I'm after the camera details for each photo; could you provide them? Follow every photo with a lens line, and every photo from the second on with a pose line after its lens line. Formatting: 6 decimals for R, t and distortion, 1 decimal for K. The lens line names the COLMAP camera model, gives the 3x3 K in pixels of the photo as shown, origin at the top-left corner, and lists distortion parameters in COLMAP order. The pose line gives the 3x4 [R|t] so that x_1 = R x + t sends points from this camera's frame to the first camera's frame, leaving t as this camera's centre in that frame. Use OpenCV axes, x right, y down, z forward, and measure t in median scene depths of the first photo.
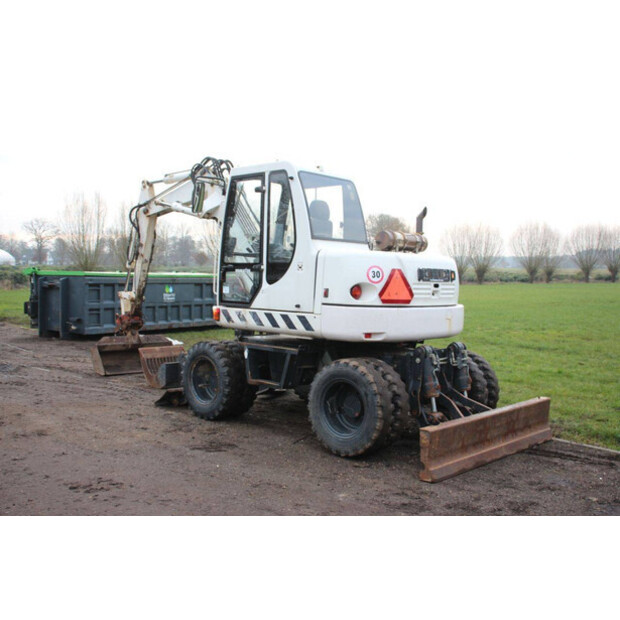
lens RADIAL K [[668.6, 0, 321.1], [0, 668.6, 297.9], [0, 0, 1]] dist [-0.025898, 0.013283]
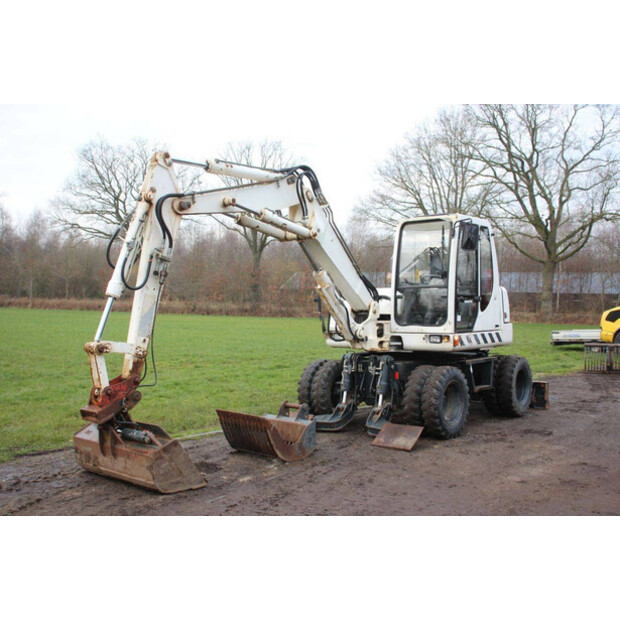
lens RADIAL K [[668.6, 0, 321.1], [0, 668.6, 297.9], [0, 0, 1]] dist [-0.025898, 0.013283]
pose [[-0.071206, -0.014107, 0.997362, -1.362373], [0.031104, 0.999382, 0.016356, -0.078754], [-0.996977, 0.032187, -0.070723, 1.407464]]
